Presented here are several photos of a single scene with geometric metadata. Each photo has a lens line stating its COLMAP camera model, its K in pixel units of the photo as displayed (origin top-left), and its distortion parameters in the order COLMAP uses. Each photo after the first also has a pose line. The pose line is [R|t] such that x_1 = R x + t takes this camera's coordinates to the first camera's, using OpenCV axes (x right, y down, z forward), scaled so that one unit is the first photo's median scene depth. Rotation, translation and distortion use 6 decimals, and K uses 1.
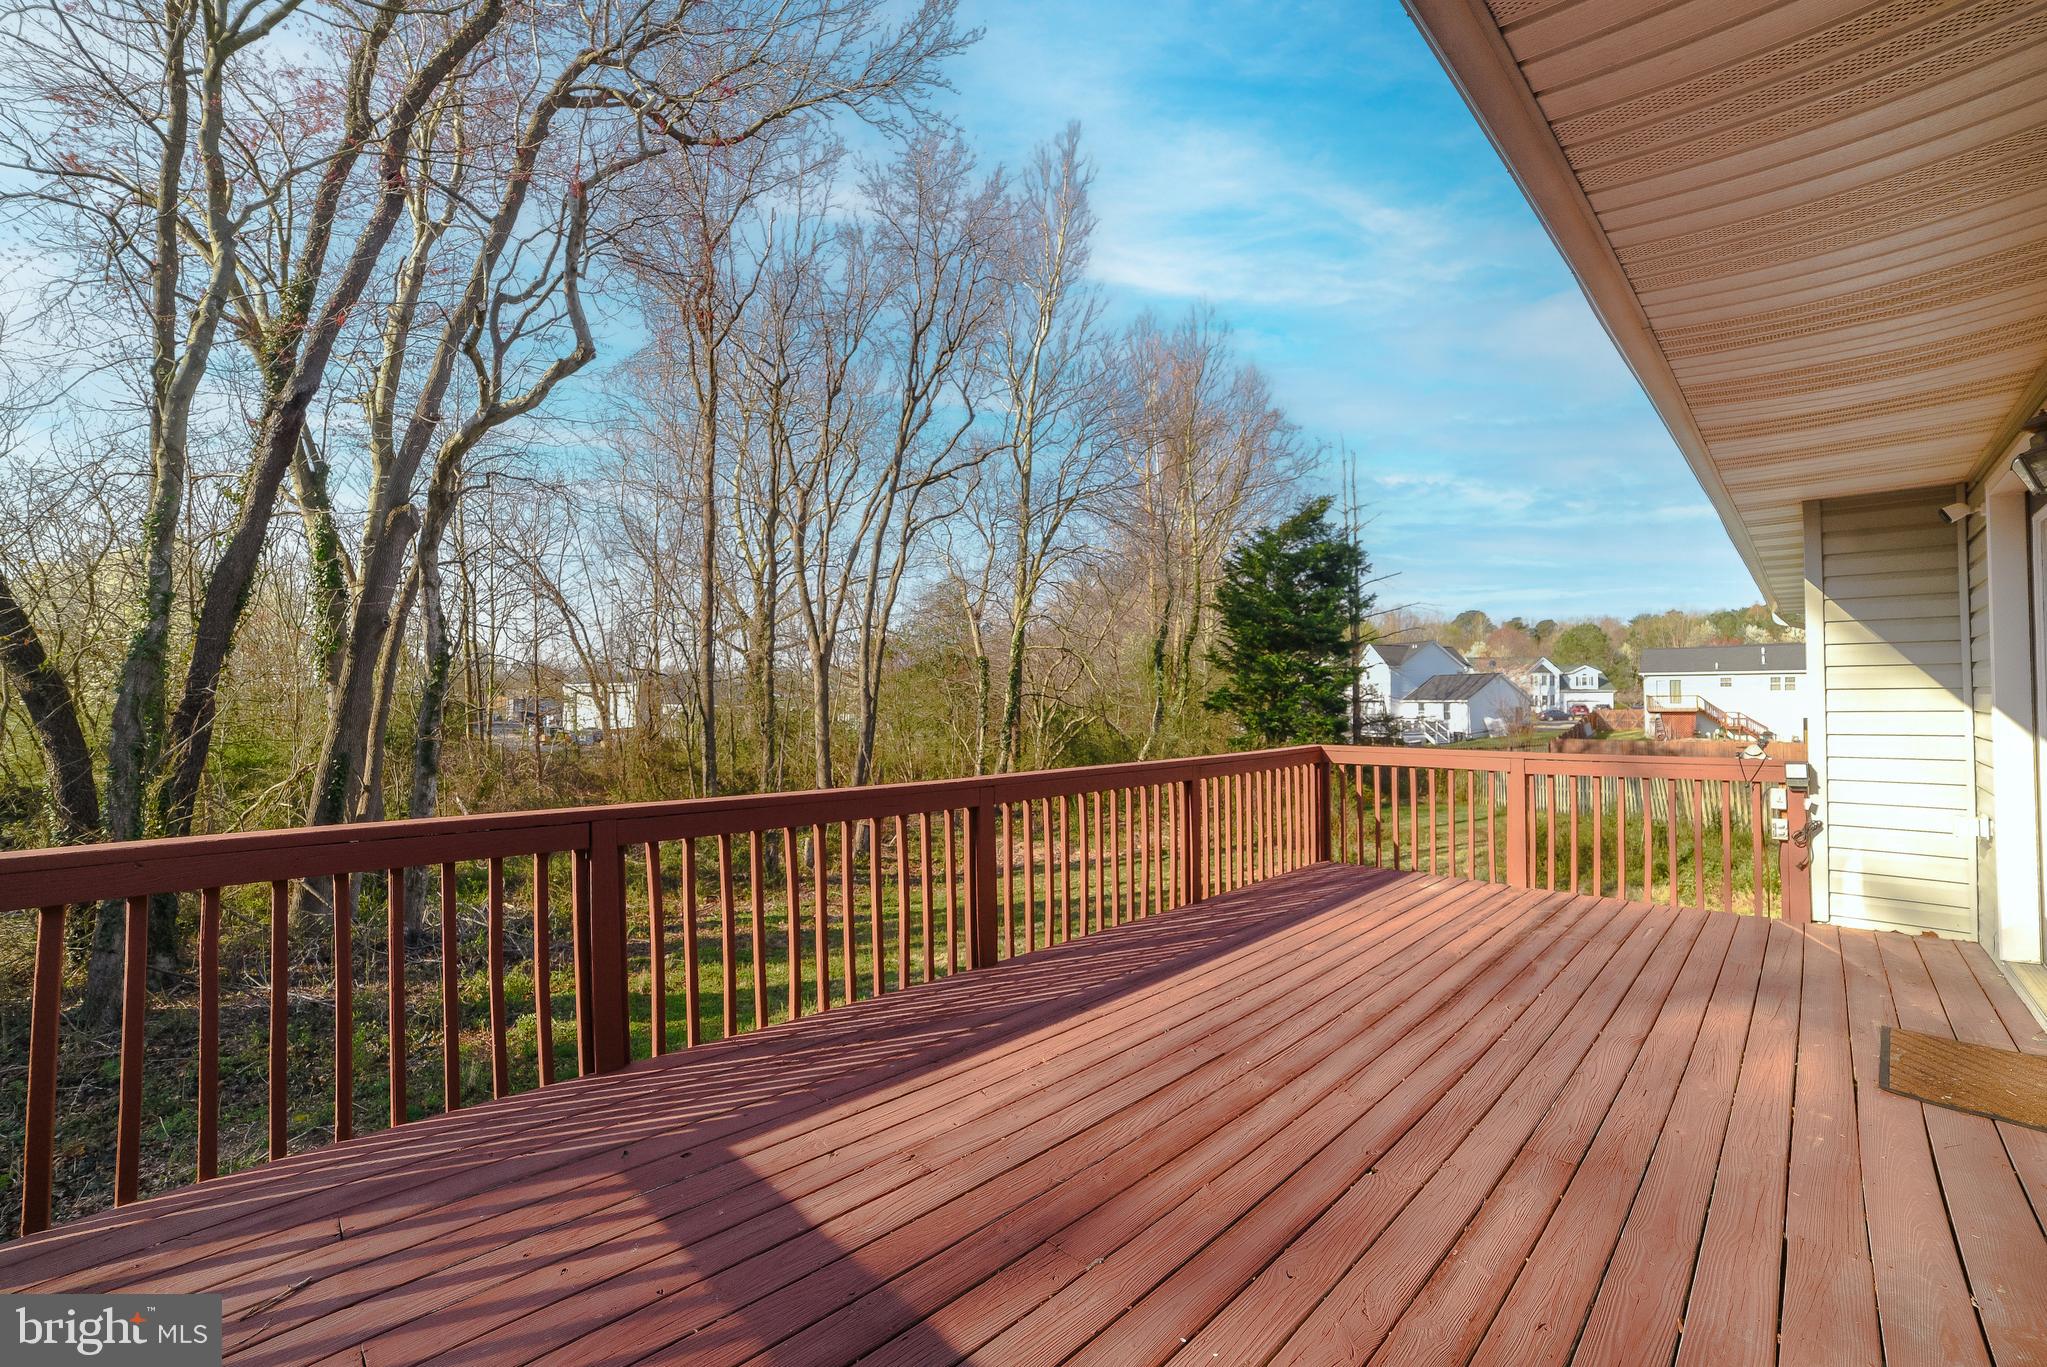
lens RADIAL K [[830.1, 0, 1048.2], [0, 830.1, 676.6], [0, 0, 1]] dist [-0.058560, 0.011424]
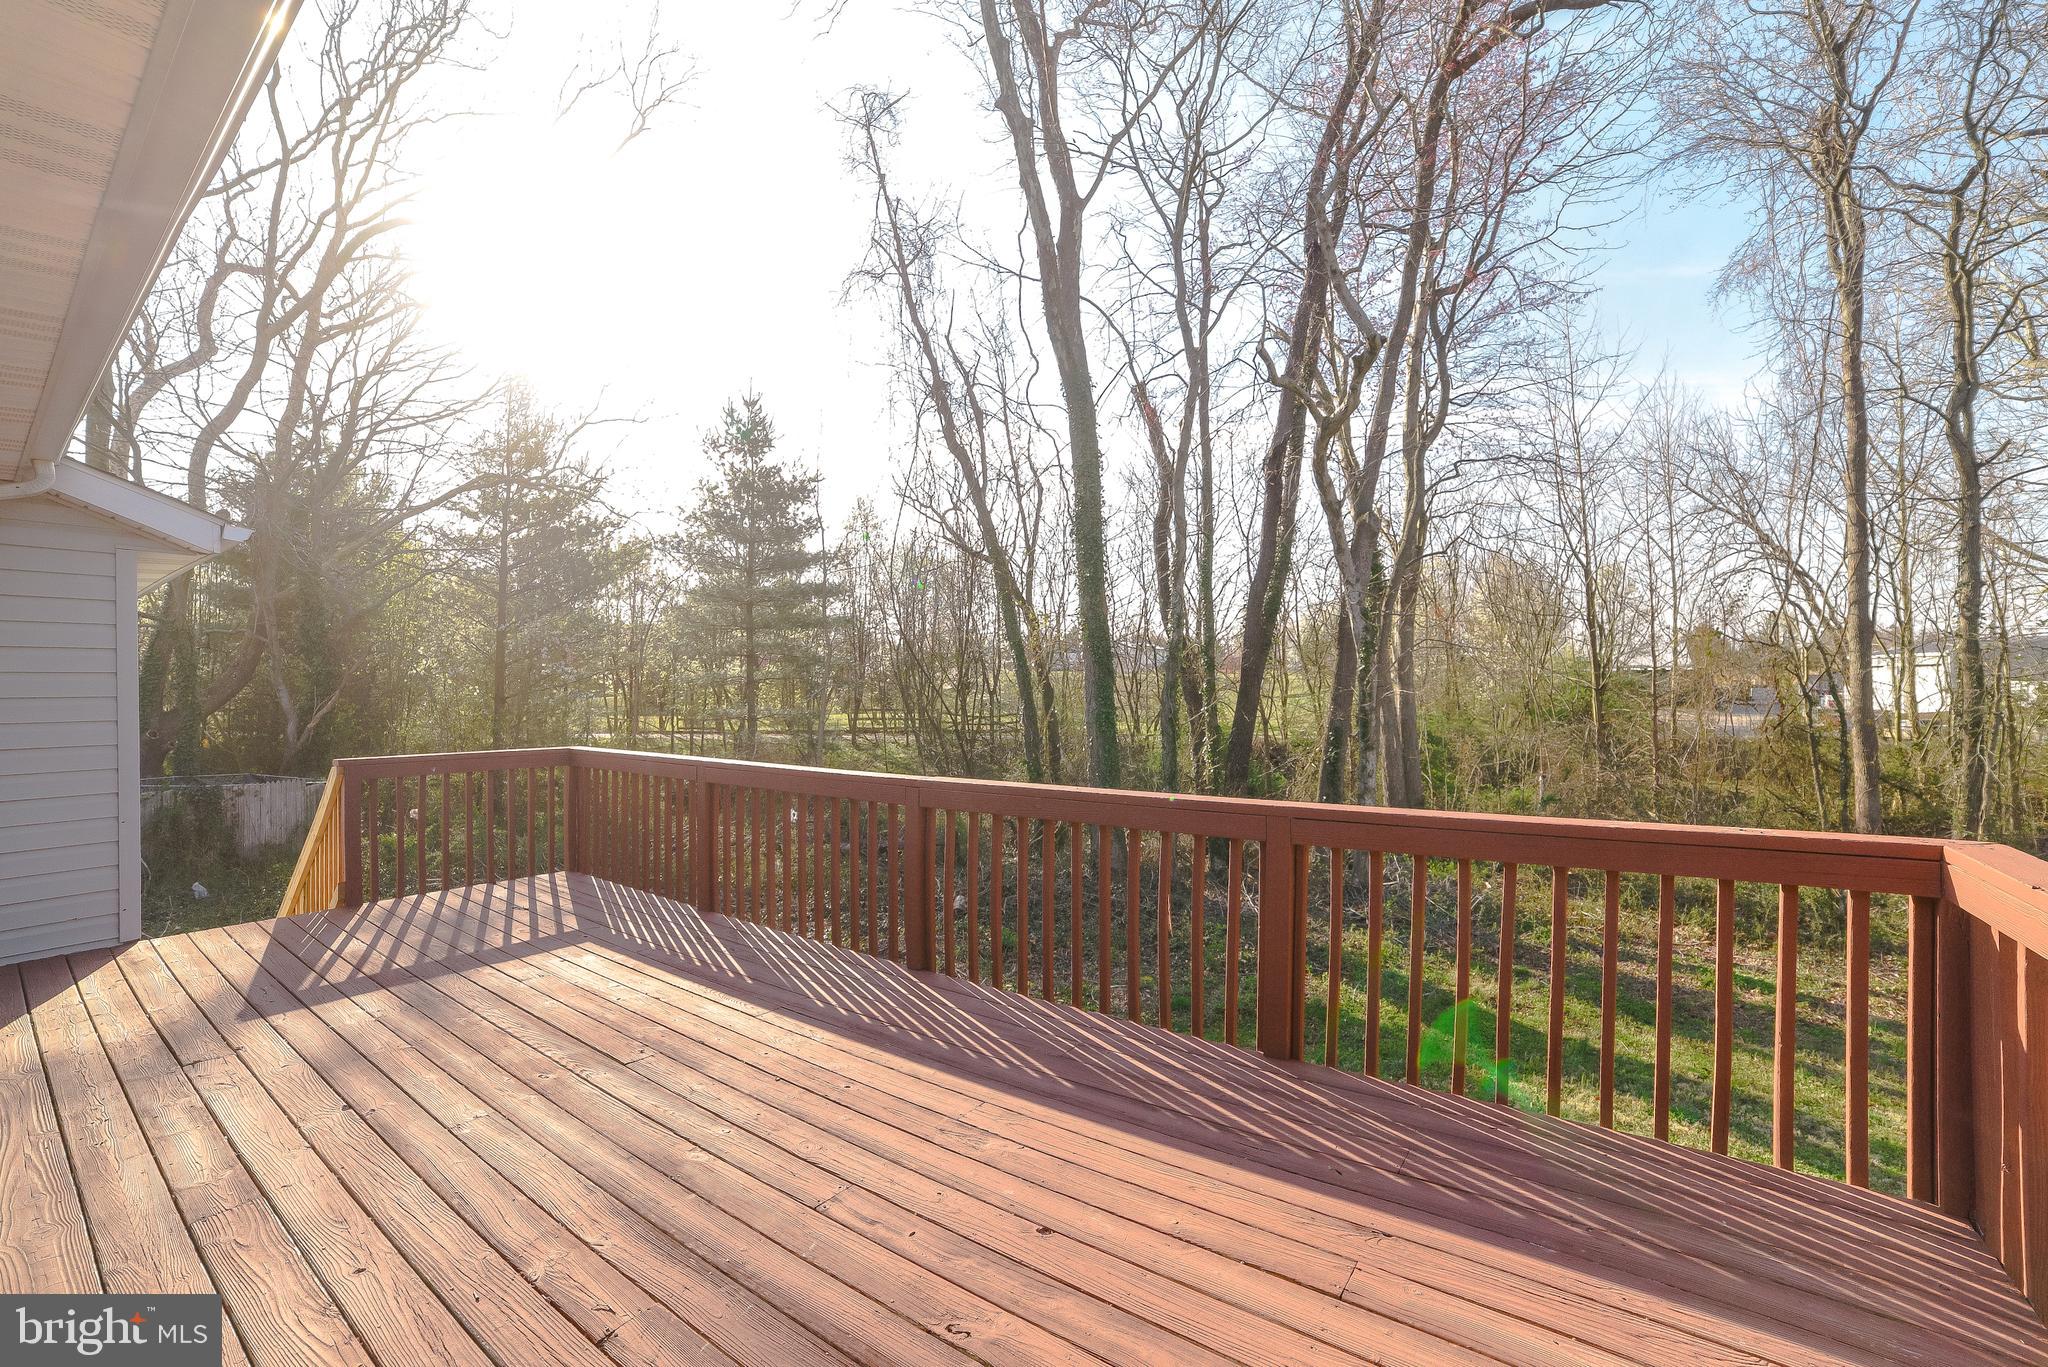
lens RADIAL K [[830.5, 0, 1013.5], [0, 830.5, 686.1], [0, 0, 1]] dist [-0.058560, 0.011424]
pose [[0.141666, -0.022090, -0.989668, 0.107269], [0.023334, 0.999548, -0.018970, 0.003626], [0.989639, -0.020406, 0.142118, 0.114644]]
